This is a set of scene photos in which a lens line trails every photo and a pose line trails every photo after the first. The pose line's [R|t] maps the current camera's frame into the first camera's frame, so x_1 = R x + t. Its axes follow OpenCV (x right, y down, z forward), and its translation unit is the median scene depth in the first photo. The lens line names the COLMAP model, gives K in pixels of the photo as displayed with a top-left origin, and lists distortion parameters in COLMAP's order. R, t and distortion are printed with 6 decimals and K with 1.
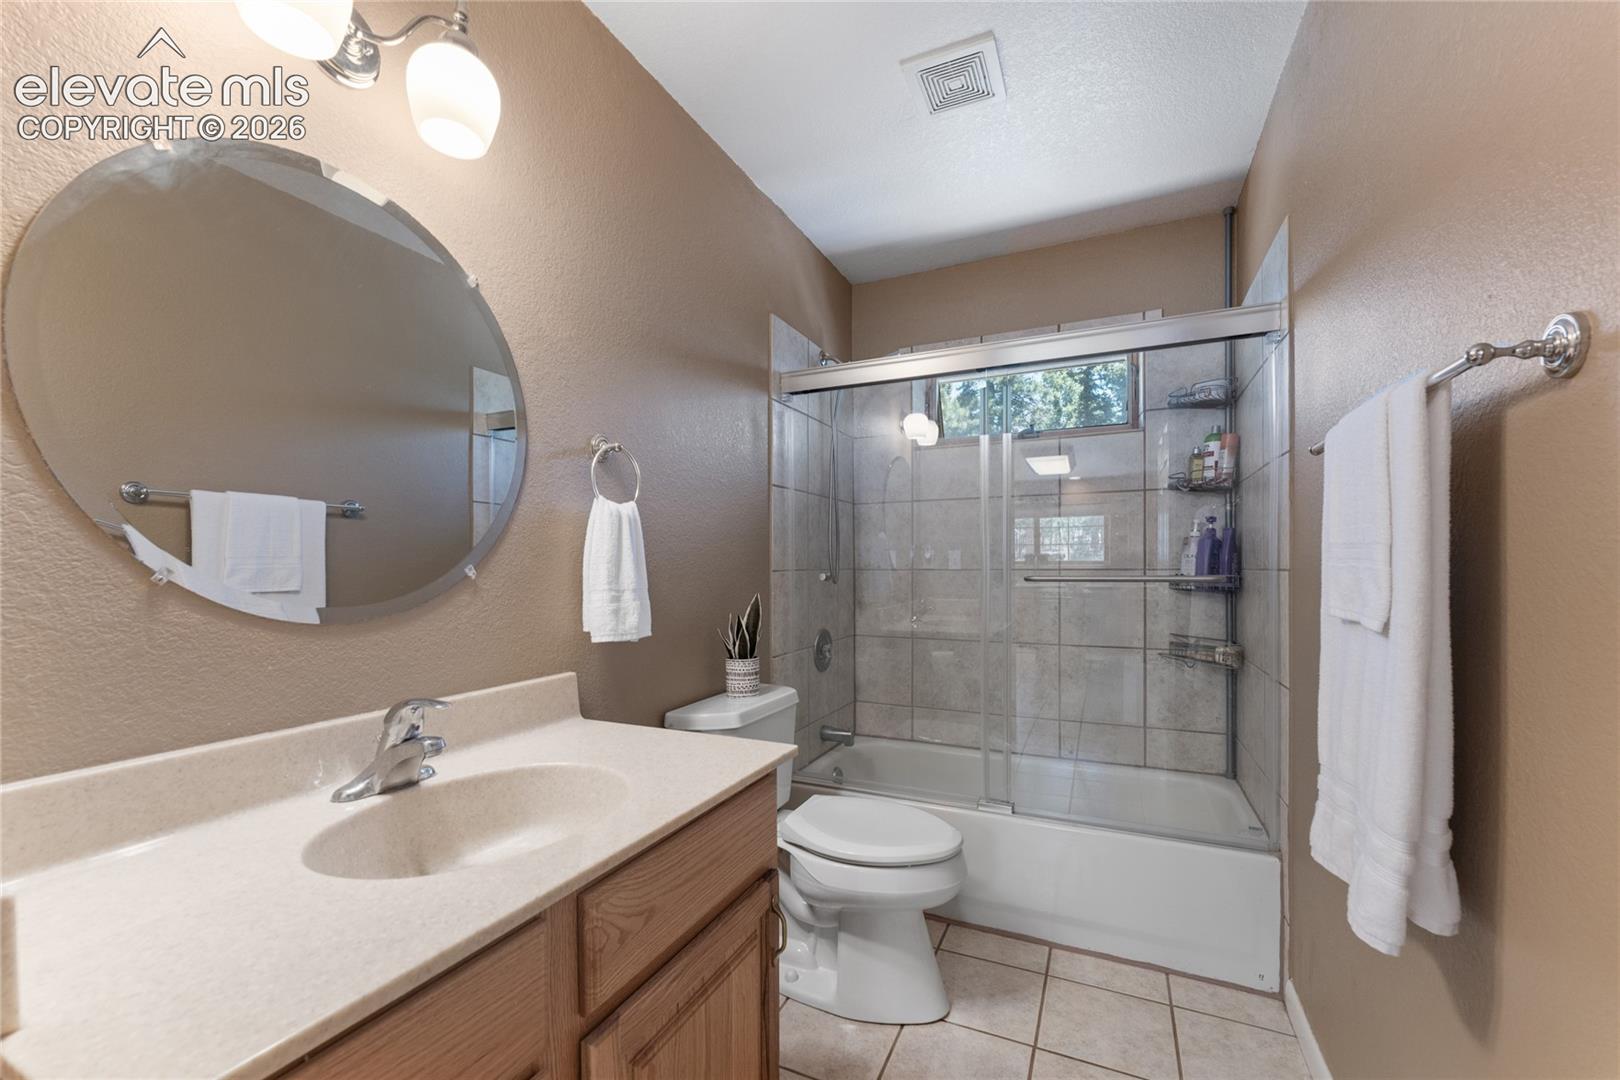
lens RADIAL K [[674.5, 0, 805.1], [0, 674.5, 563.8], [0, 0, 1]] dist [-0.000519, -0.000294]
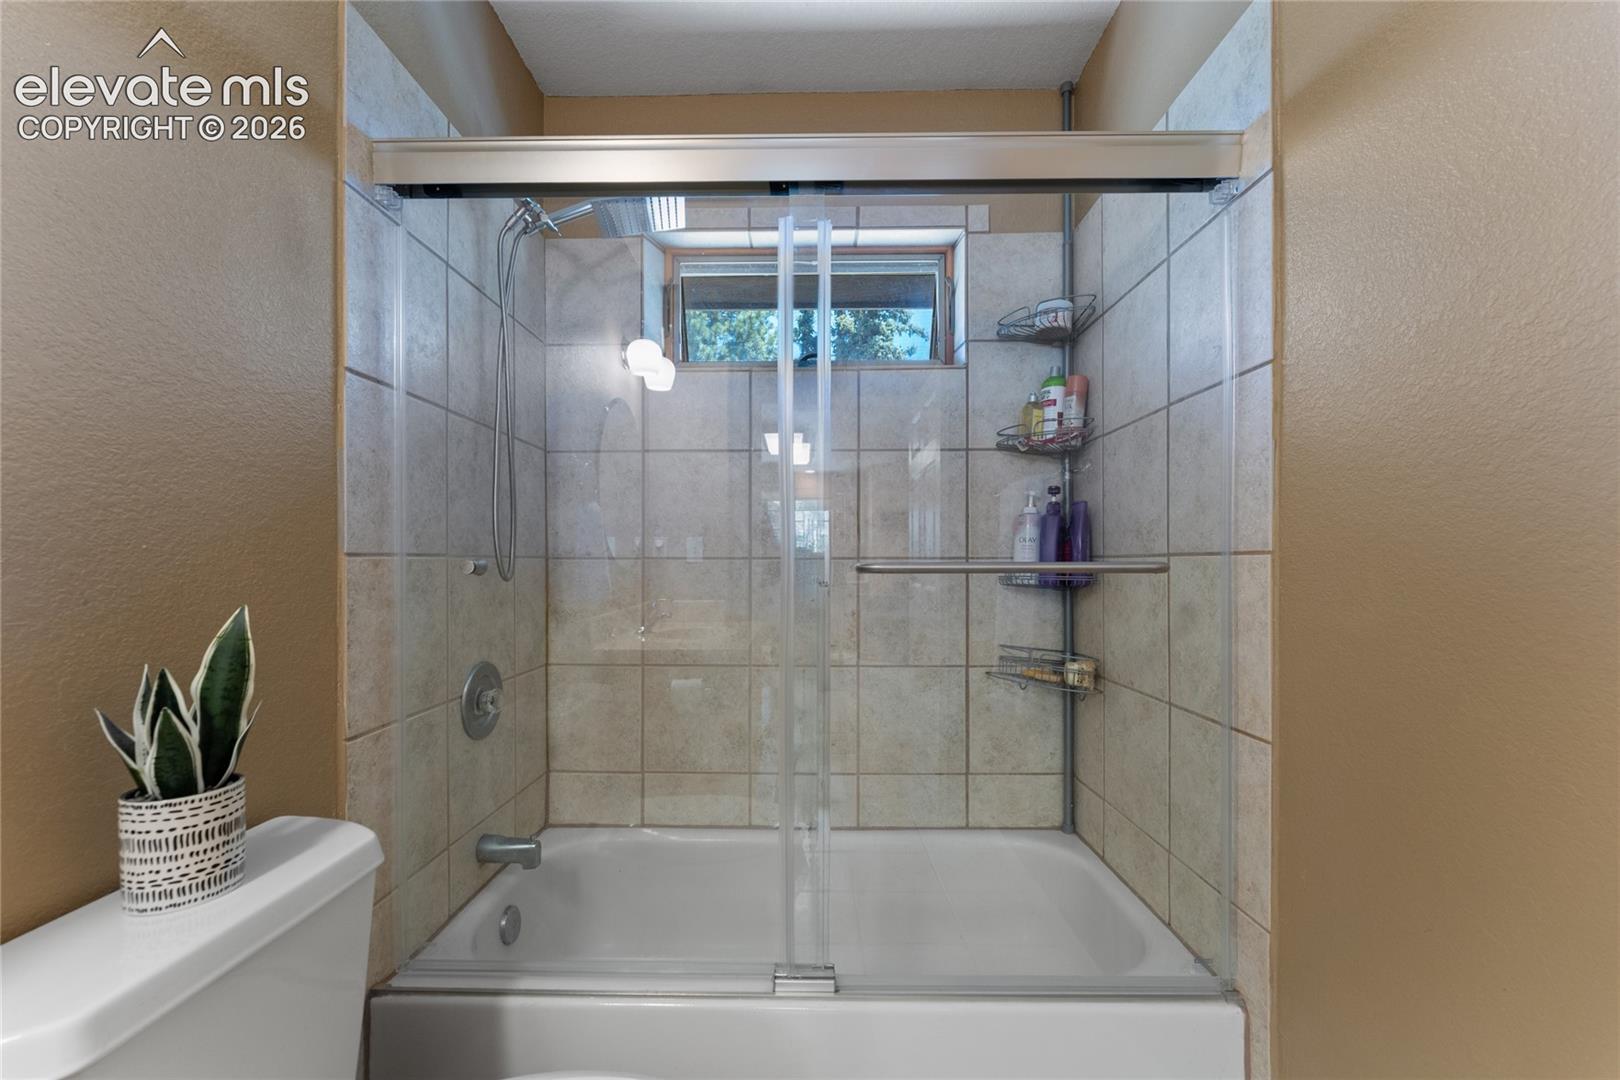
lens RADIAL K [[674.5, 0, 805.1], [0, 674.5, 563.8], [0, 0, 1]] dist [-0.000519, -0.000294]
pose [[0.916647, 0.001684, 0.399694, 0.052149], [-0.003173, 0.999990, 0.003065, 0.013521], [-0.399685, -0.004078, 0.916644, 0.414972]]
